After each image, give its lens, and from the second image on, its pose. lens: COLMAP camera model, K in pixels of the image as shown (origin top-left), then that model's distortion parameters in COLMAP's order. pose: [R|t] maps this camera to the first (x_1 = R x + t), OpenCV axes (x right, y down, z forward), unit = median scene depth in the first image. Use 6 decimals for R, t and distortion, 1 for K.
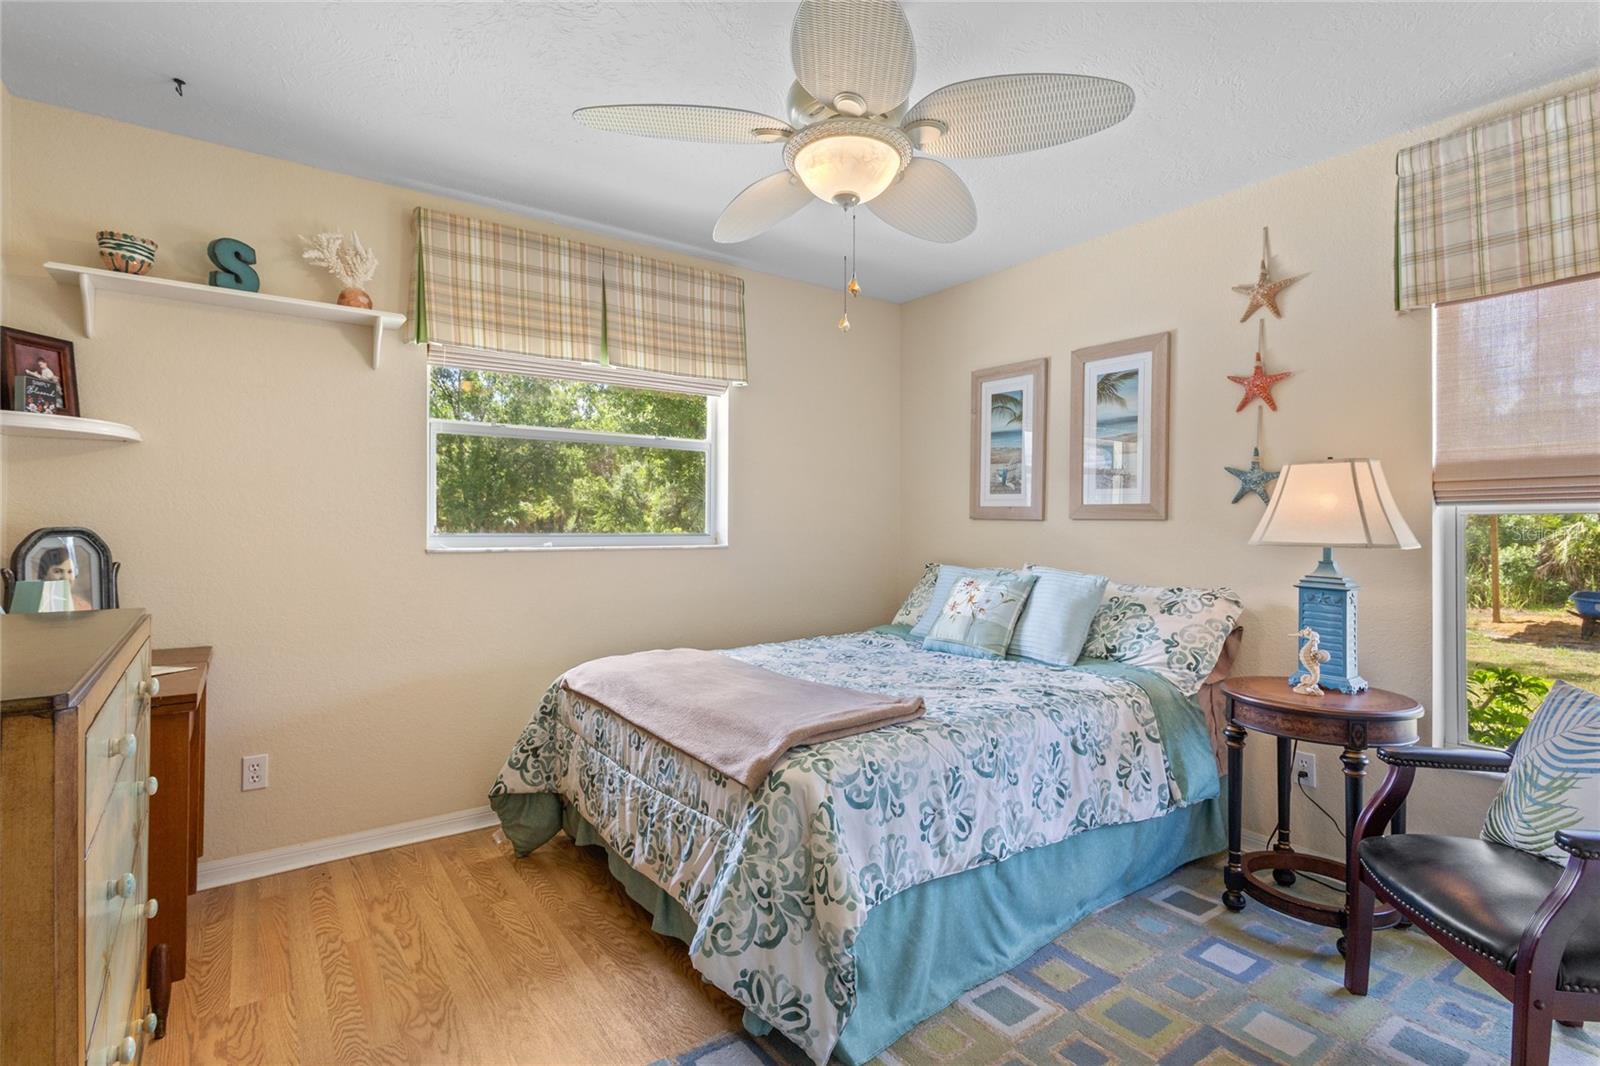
lens RADIAL K [[748.6, 0, 797.8], [0, 748.6, 529.1], [0, 0, 1]] dist [0.008916, -0.000373]
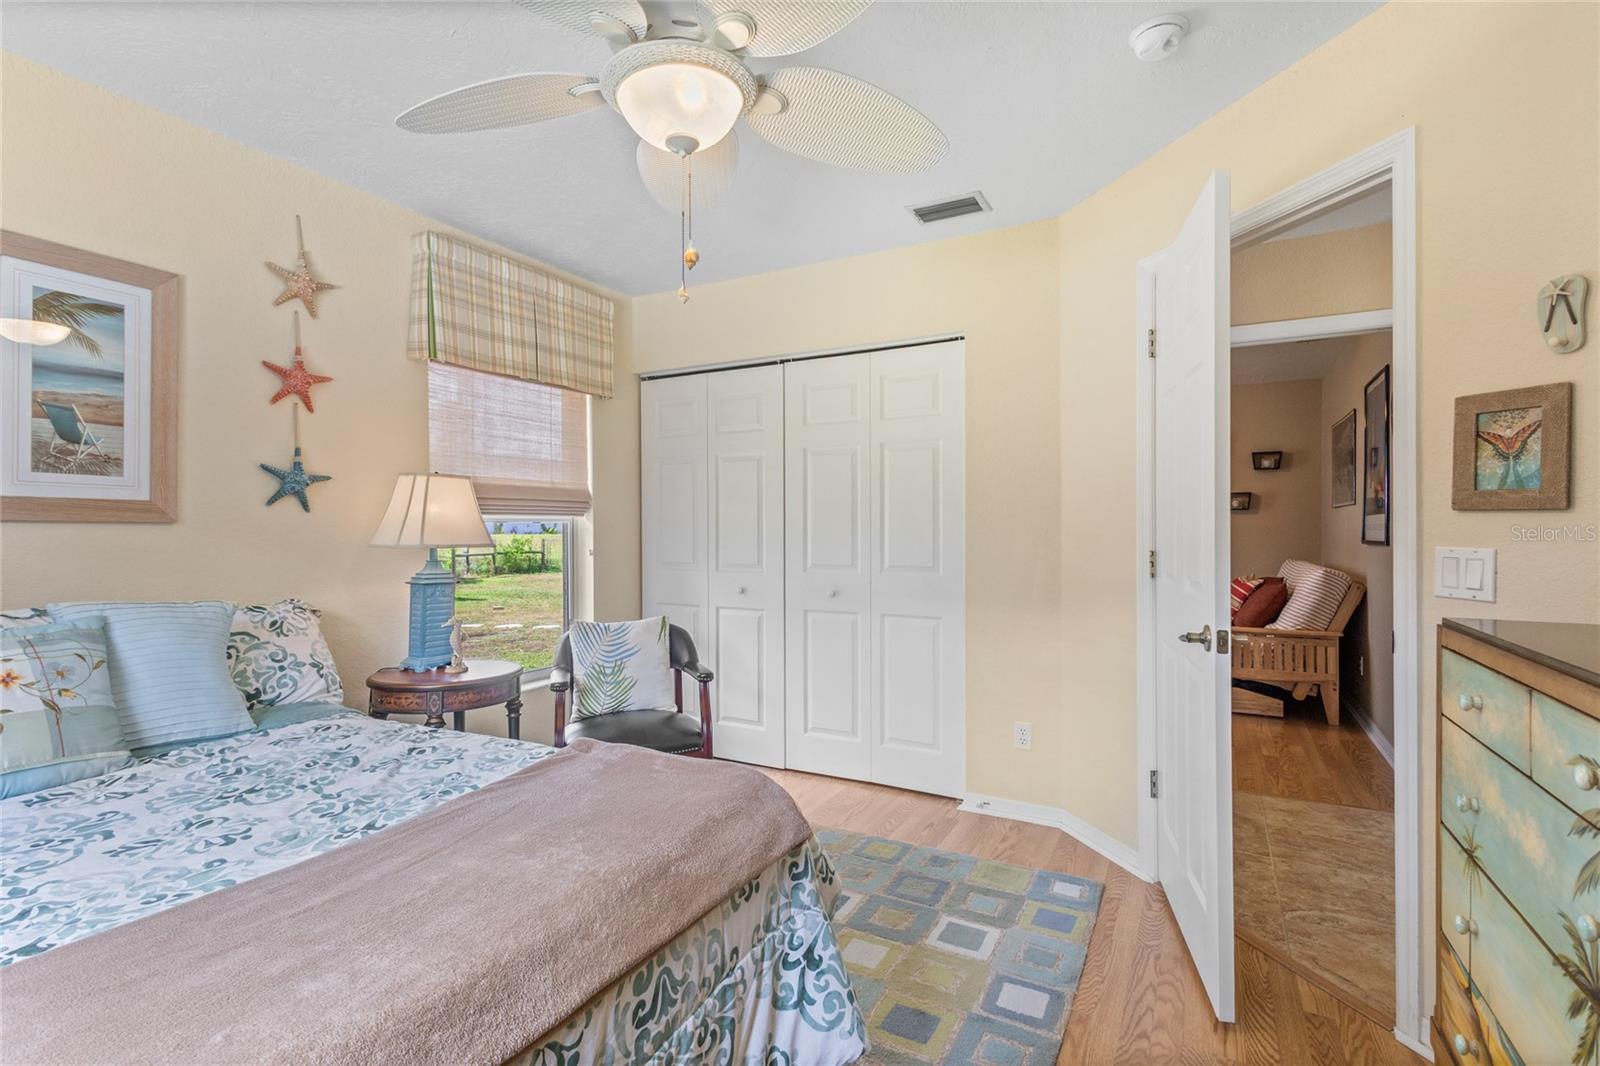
lens RADIAL K [[748.6, 0, 797.8], [0, 748.6, 529.1], [0, 0, 1]] dist [0.008916, -0.000373]
pose [[-0.419396, -0.001092, 0.907803, -0.506275], [0.009188, 0.999943, 0.005447, -0.005392], [-0.907757, 0.010625, -0.419362, 0.829897]]
